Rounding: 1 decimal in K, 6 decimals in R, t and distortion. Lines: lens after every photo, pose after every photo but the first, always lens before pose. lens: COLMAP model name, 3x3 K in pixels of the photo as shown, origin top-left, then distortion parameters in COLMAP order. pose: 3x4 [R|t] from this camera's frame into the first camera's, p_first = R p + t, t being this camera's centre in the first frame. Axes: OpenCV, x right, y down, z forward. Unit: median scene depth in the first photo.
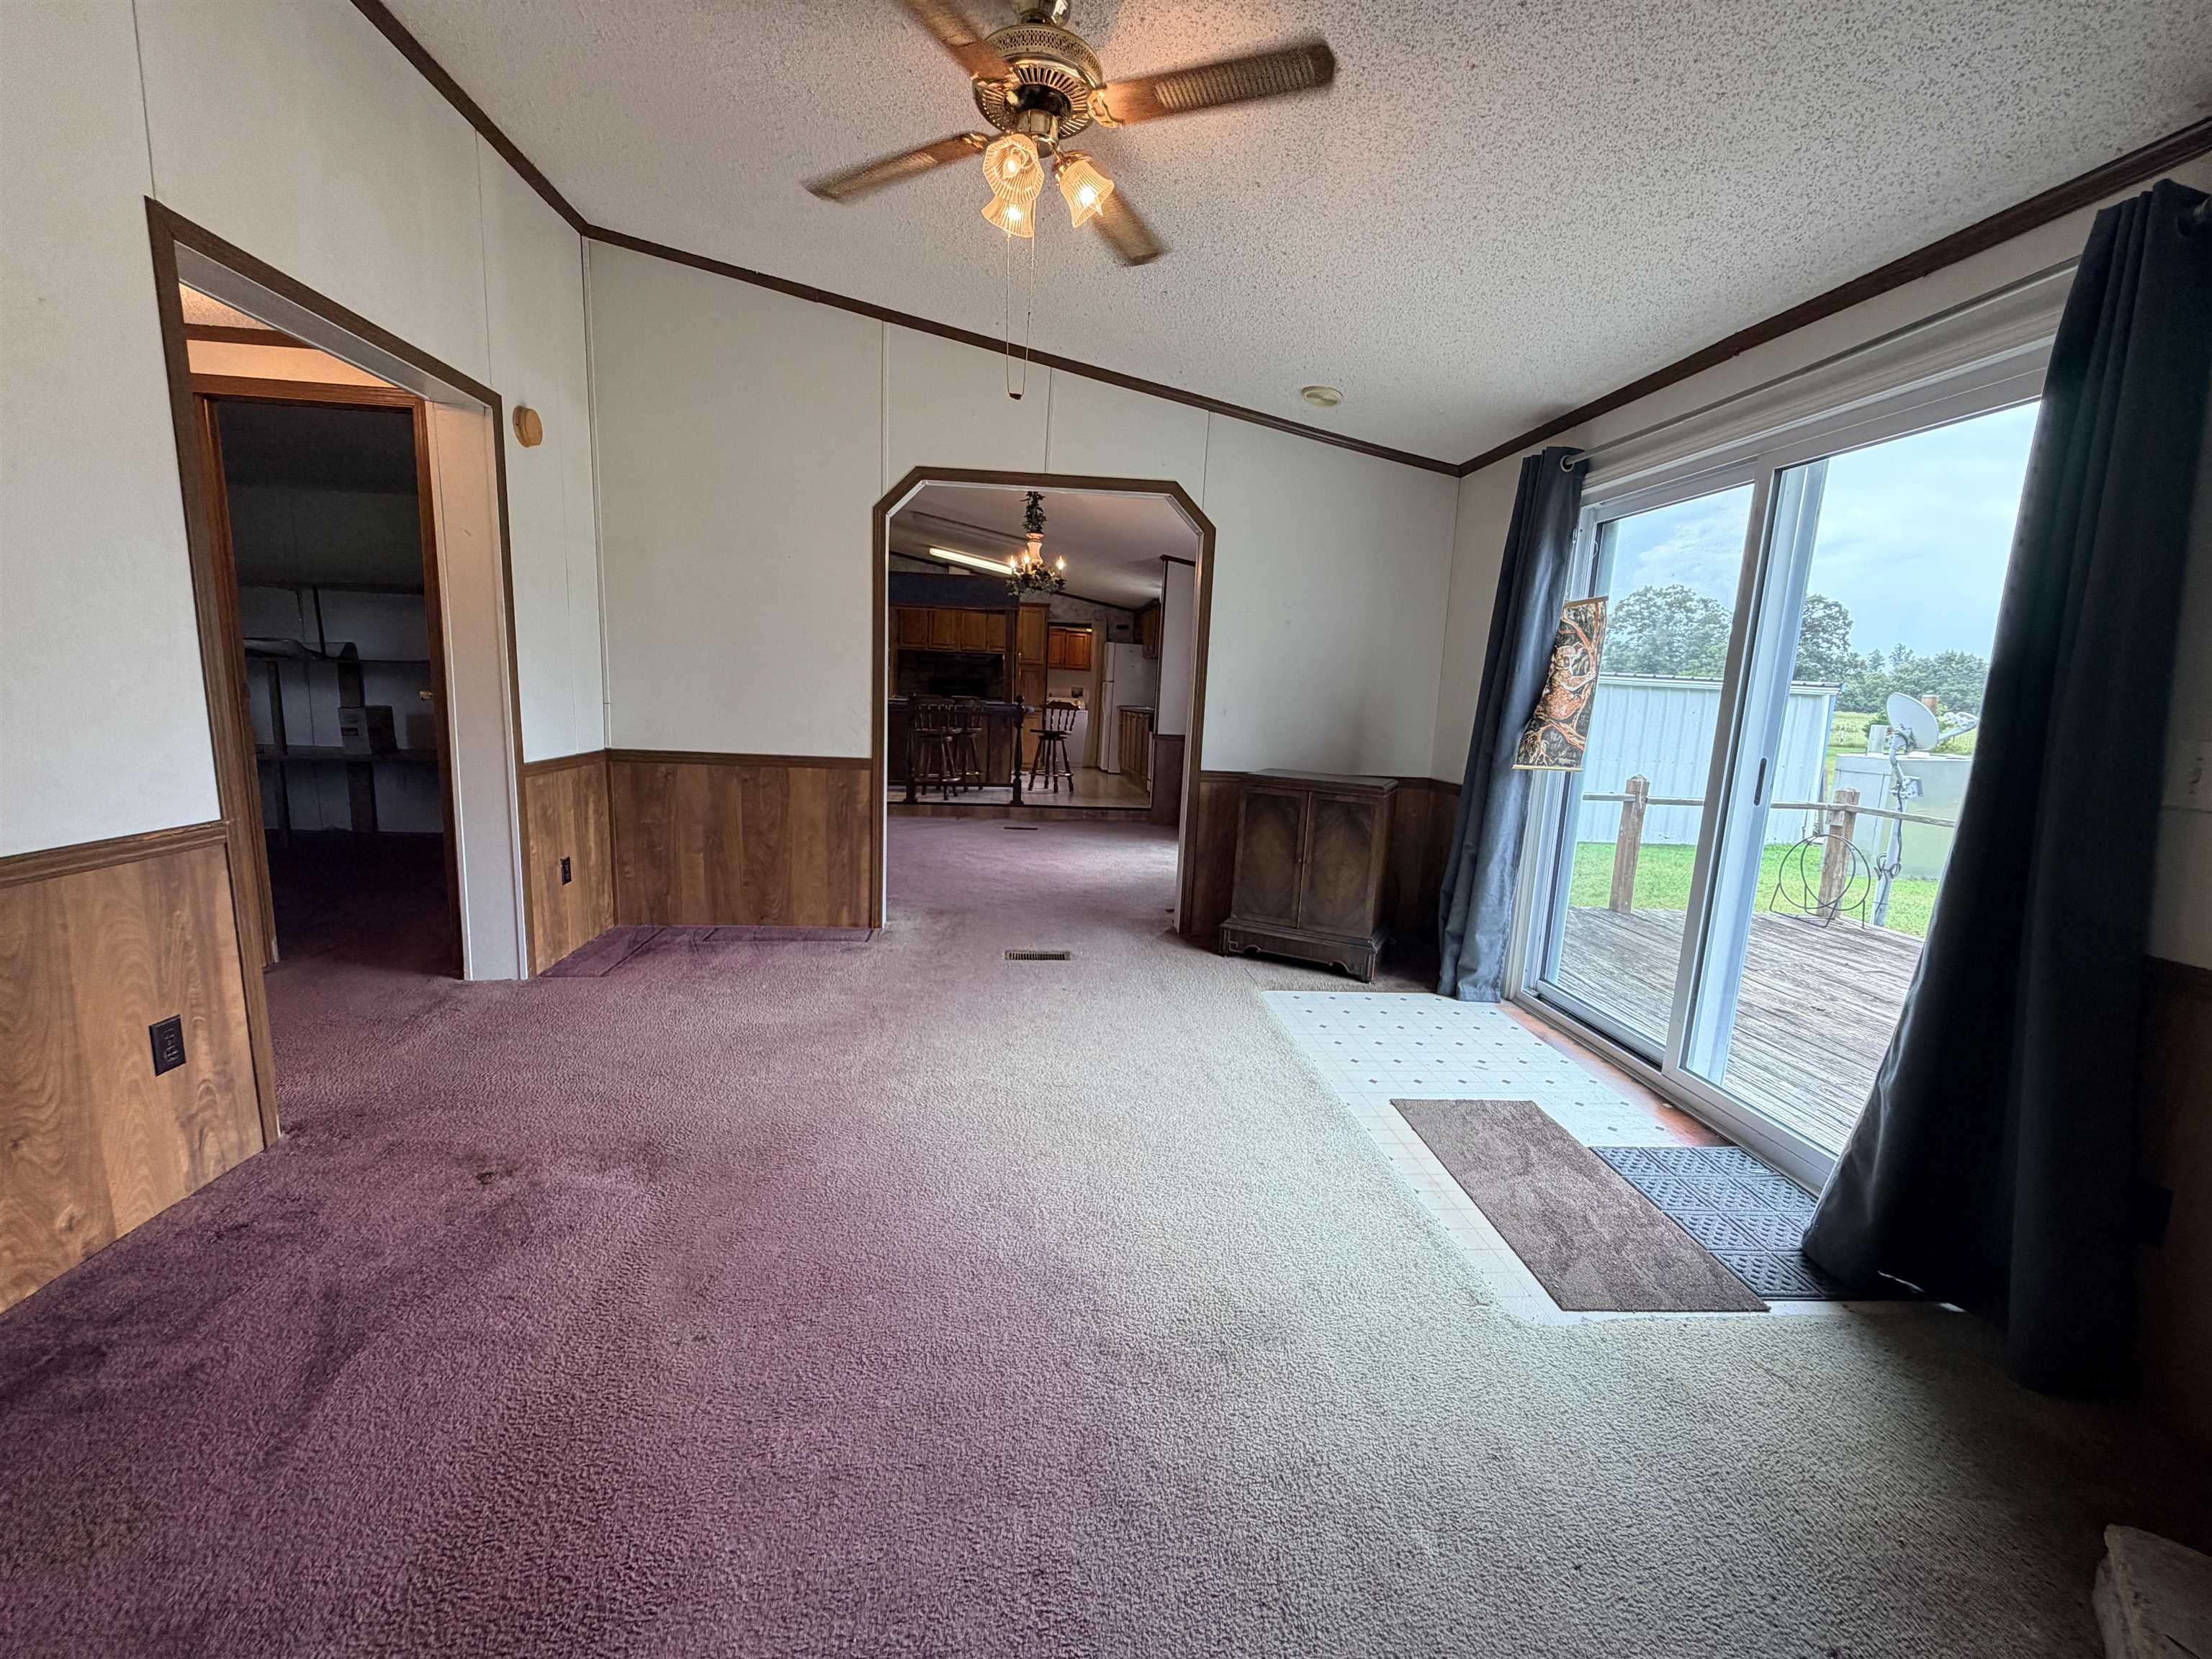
lens RADIAL K [[881.1, 0, 1095.2], [0, 881.1, 826.8], [0, 0, 1]] dist [0.000790, -0.000068]
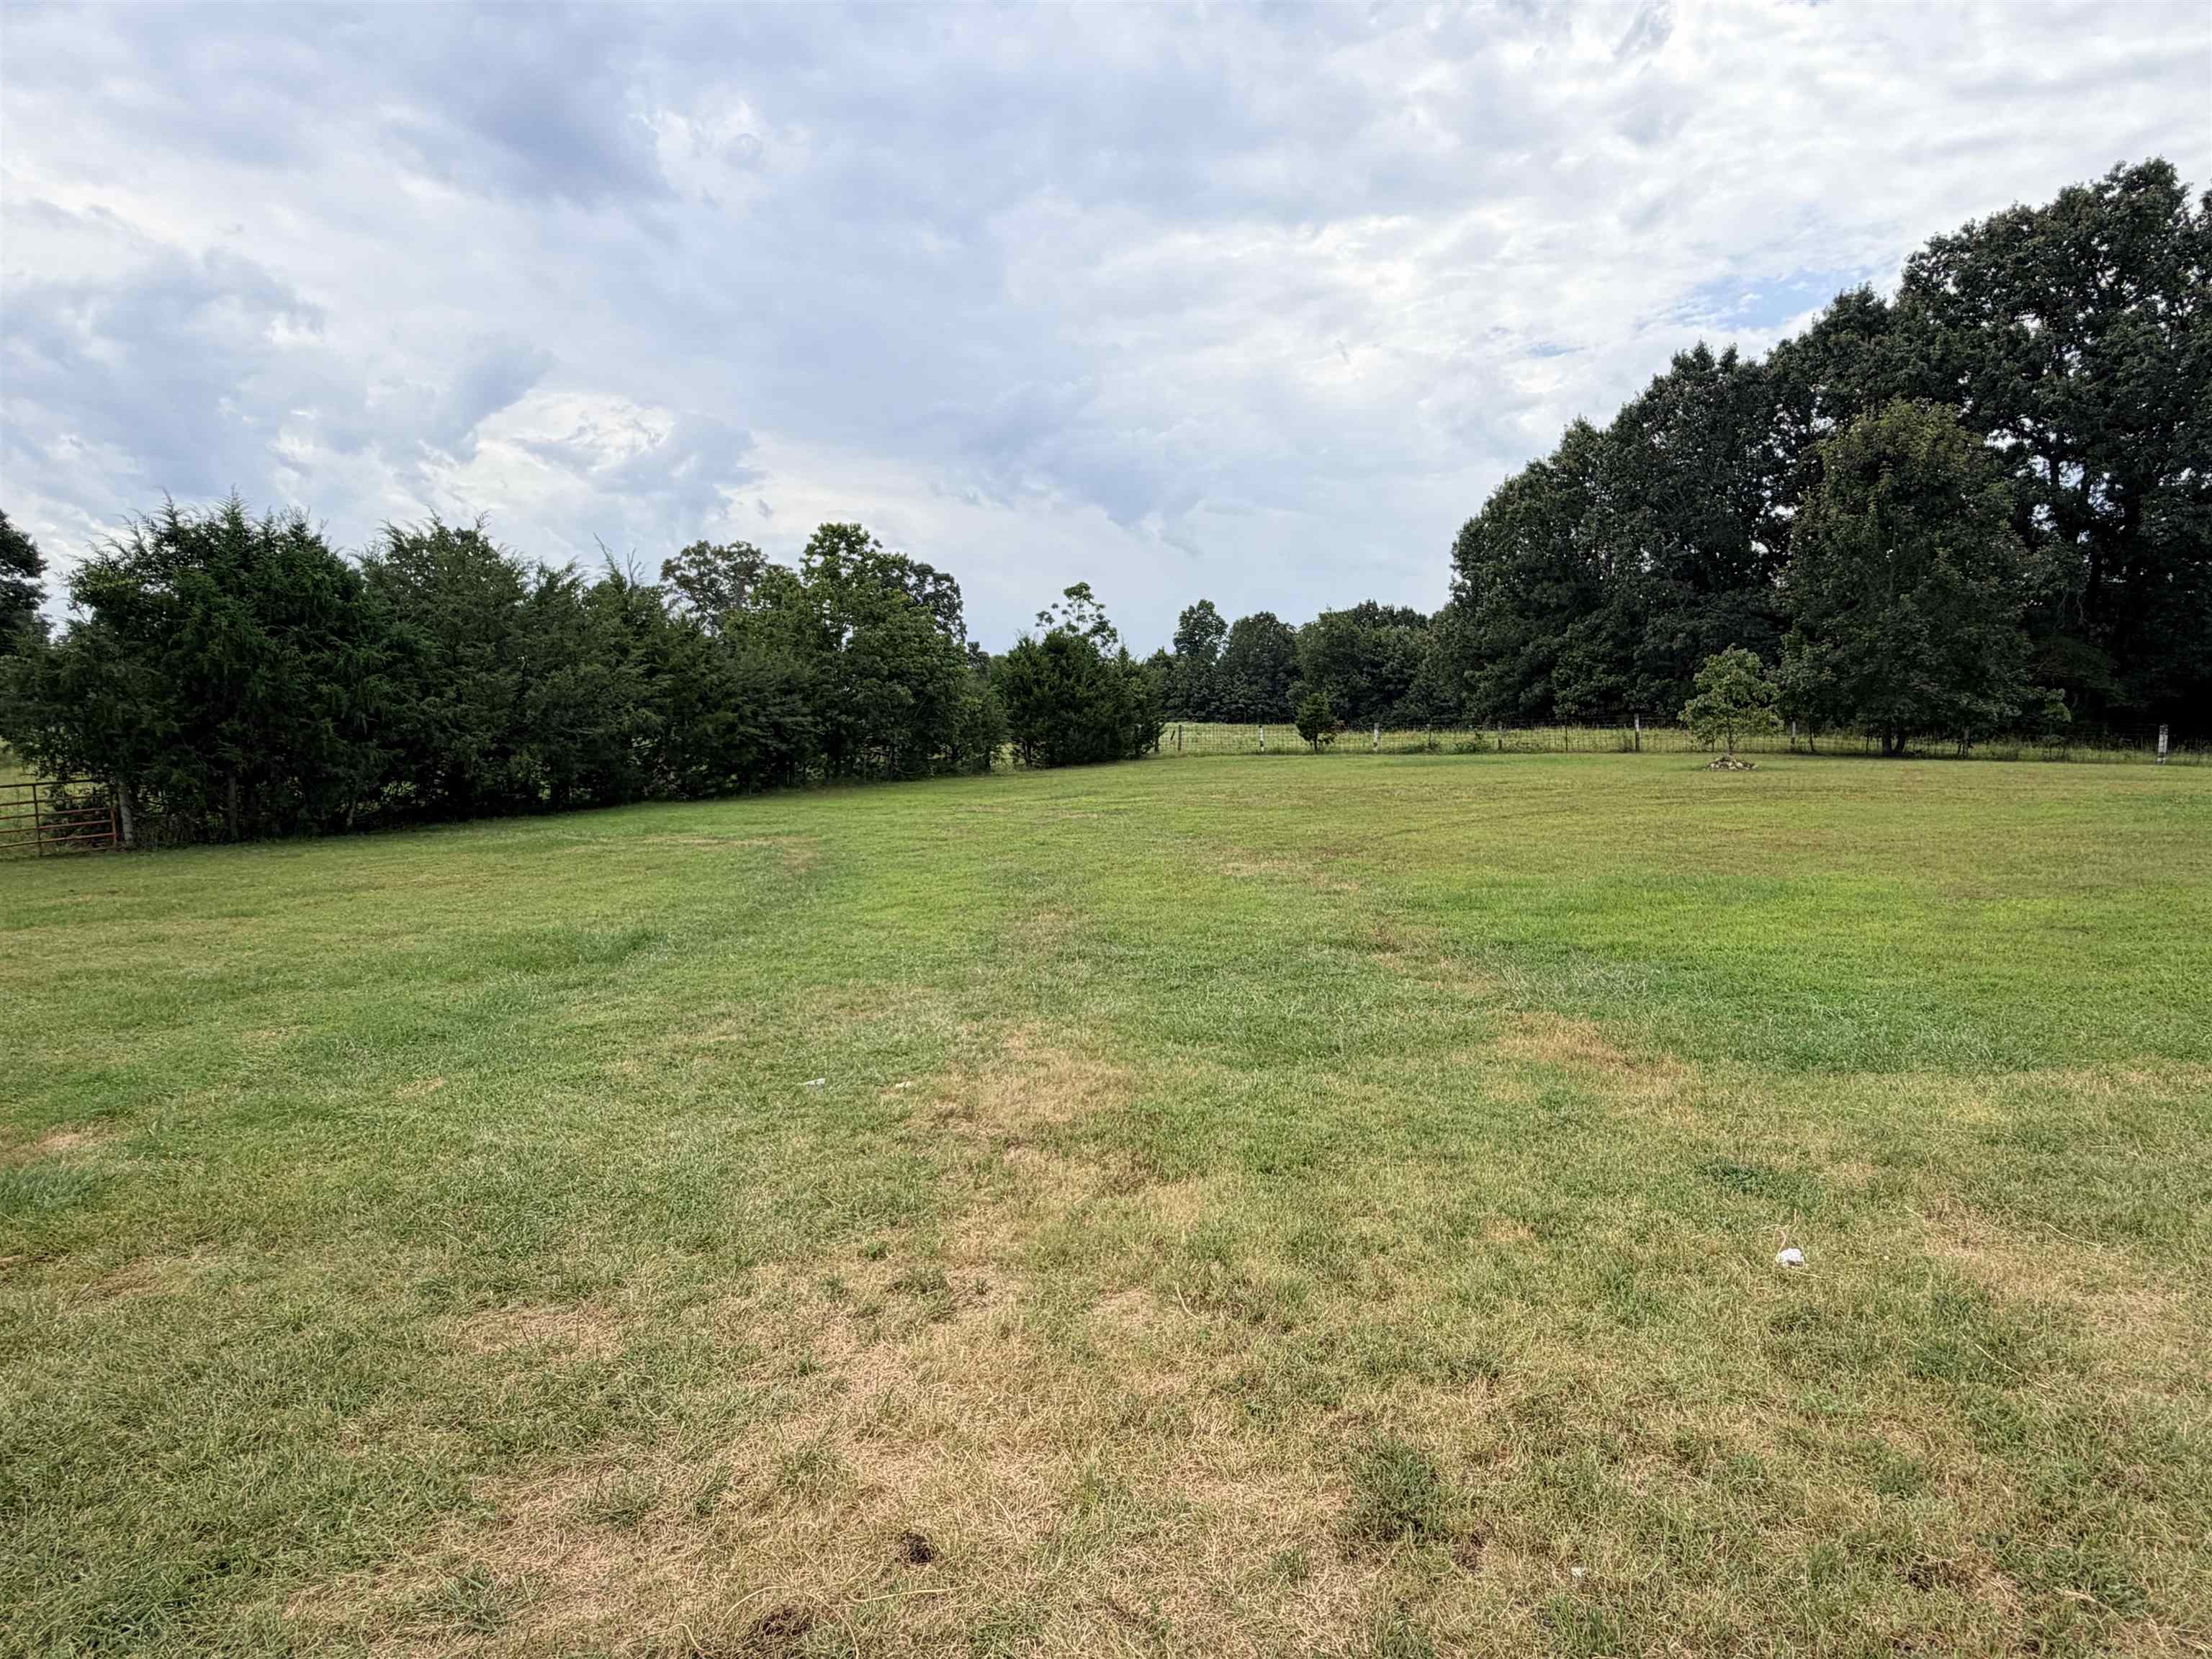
lens RADIAL K [[1308.5, 0, 1098.5], [0, 1308.5, 835.7], [0, 0, 1]] dist [0.001740, 0.001857]
pose [[0.607604, -0.095222, 0.788511, 0.015092], [0.142873, 0.989696, 0.009424, -0.025594], [-0.781284, 0.106931, 0.614948, 0.231437]]
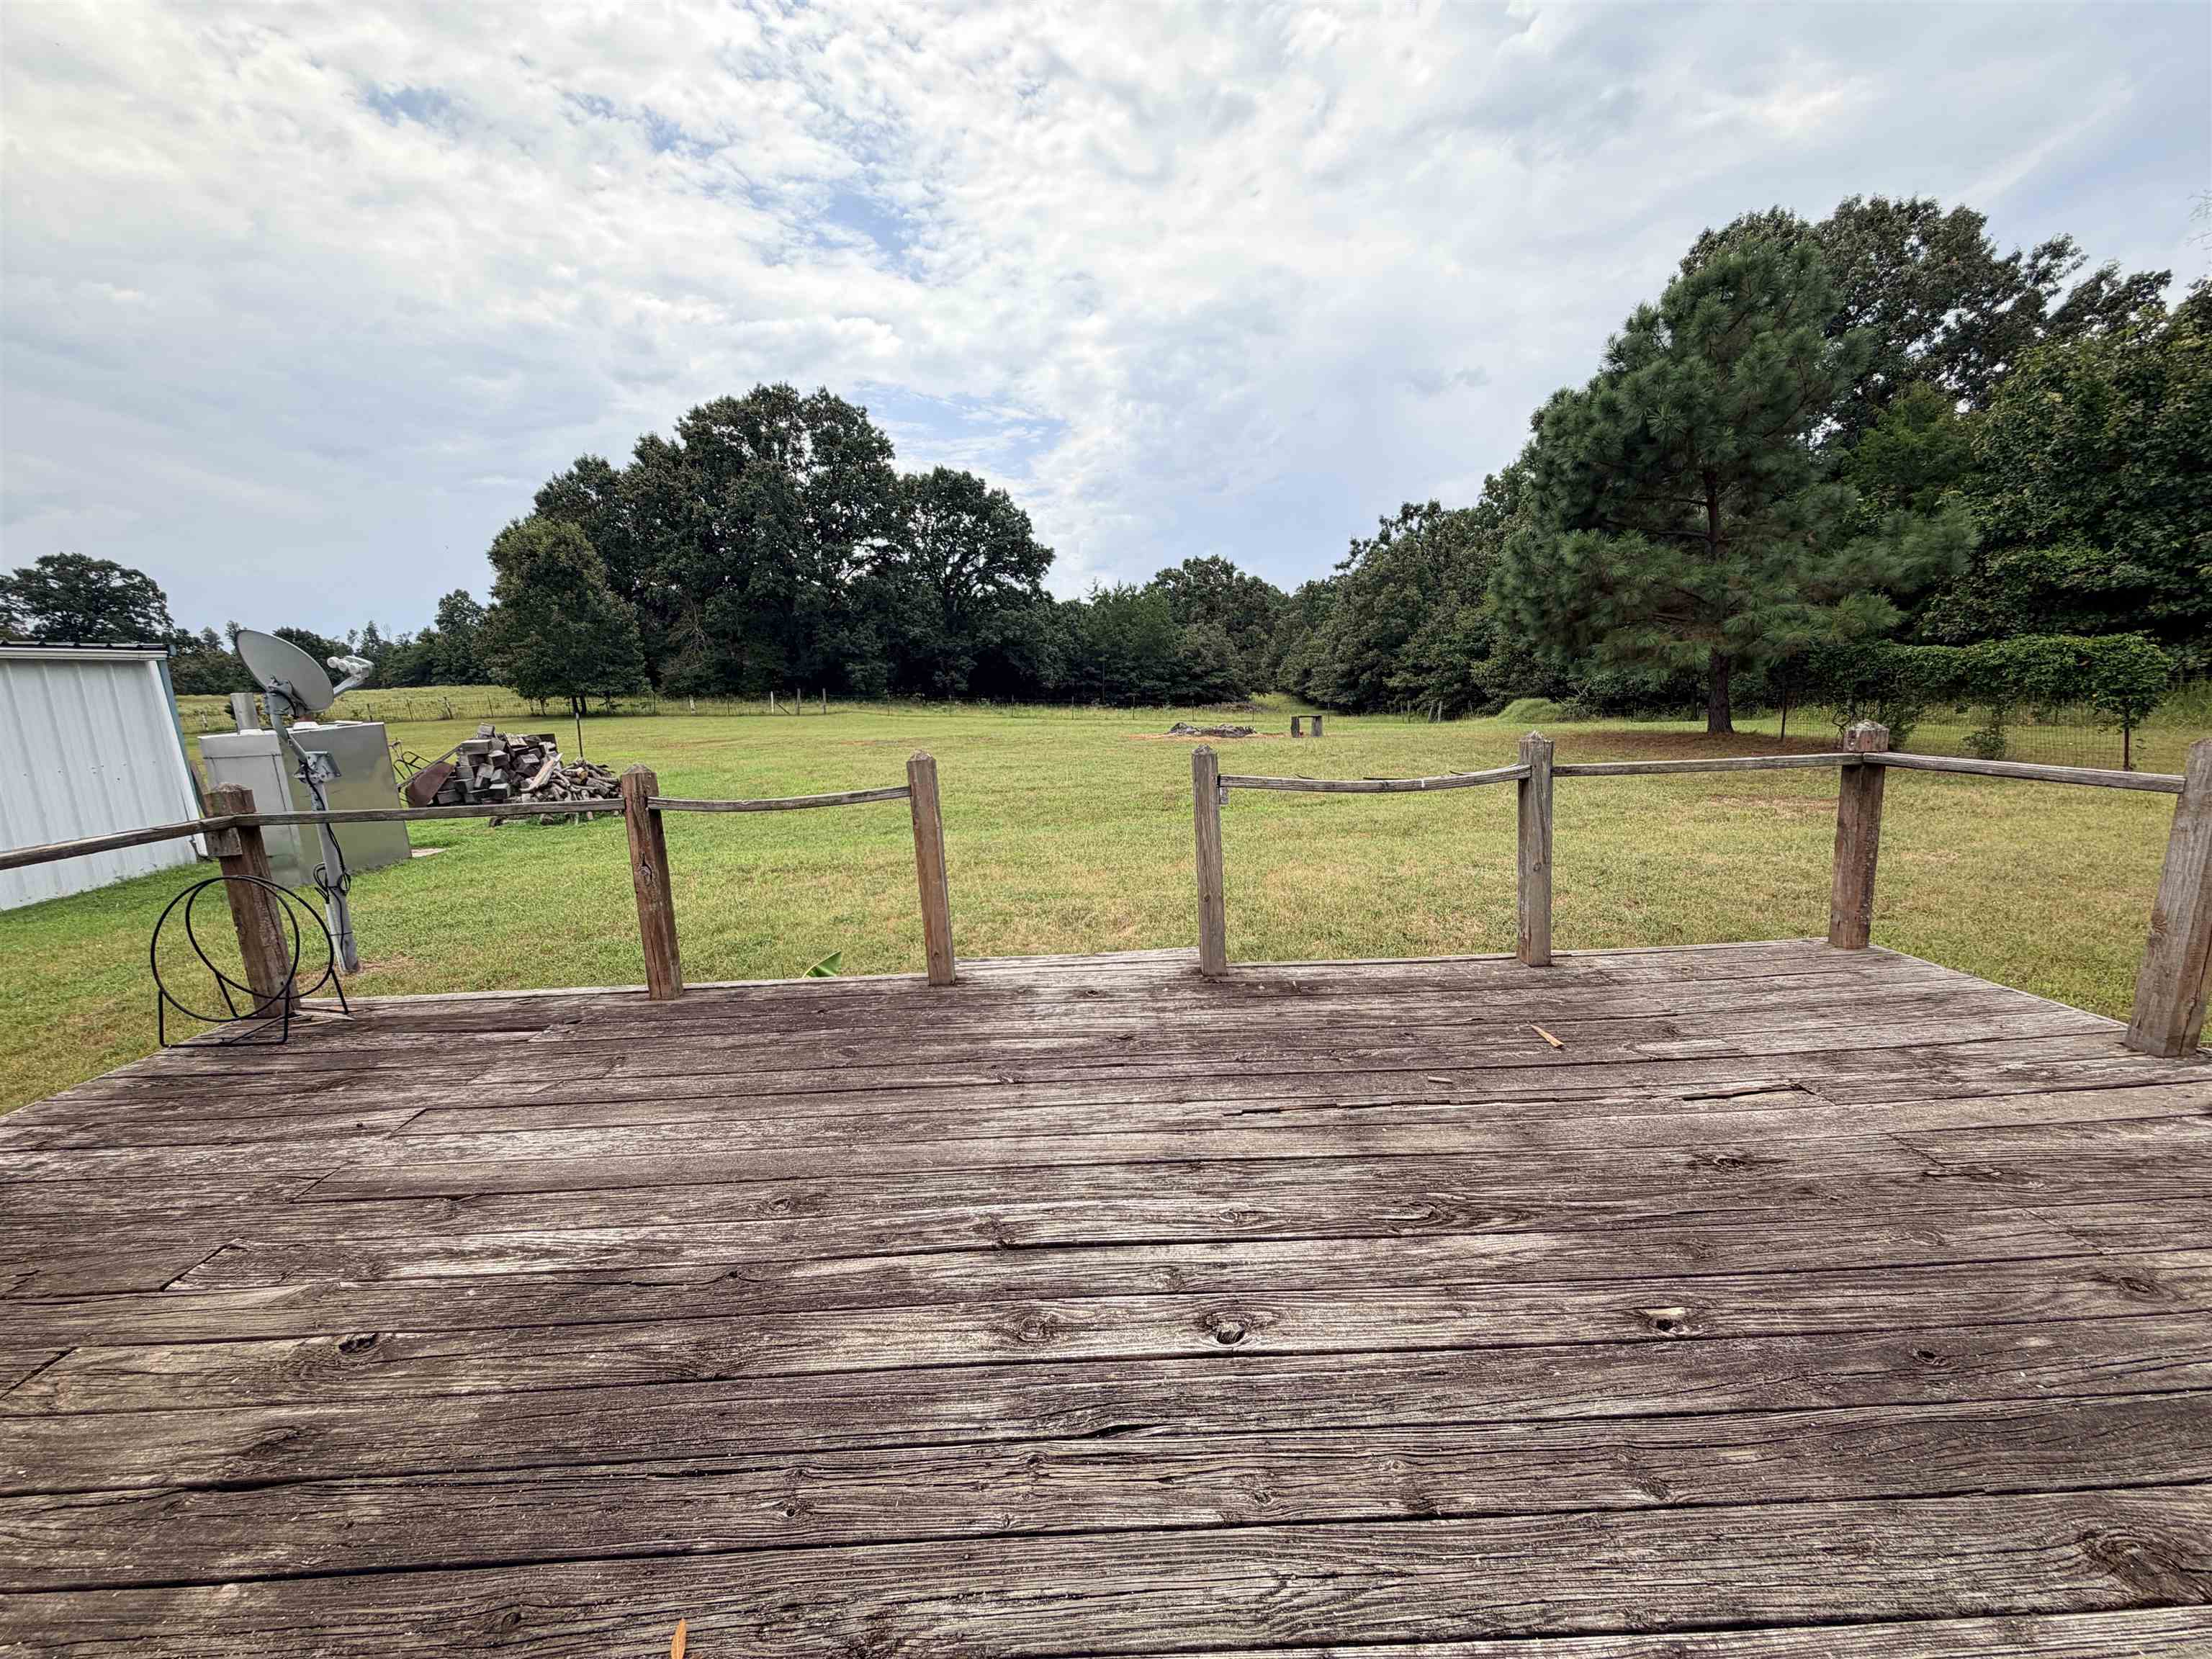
lens RADIAL K [[881.1, 0, 1103.2], [0, 881.1, 831.3], [0, 0, 1]] dist [0.000790, -0.000068]
pose [[0.075090, -0.226059, 0.971215, 0.008292], [0.196812, 0.958166, 0.207805, -0.000555], [-0.977562, 0.175543, 0.116439, 0.009487]]
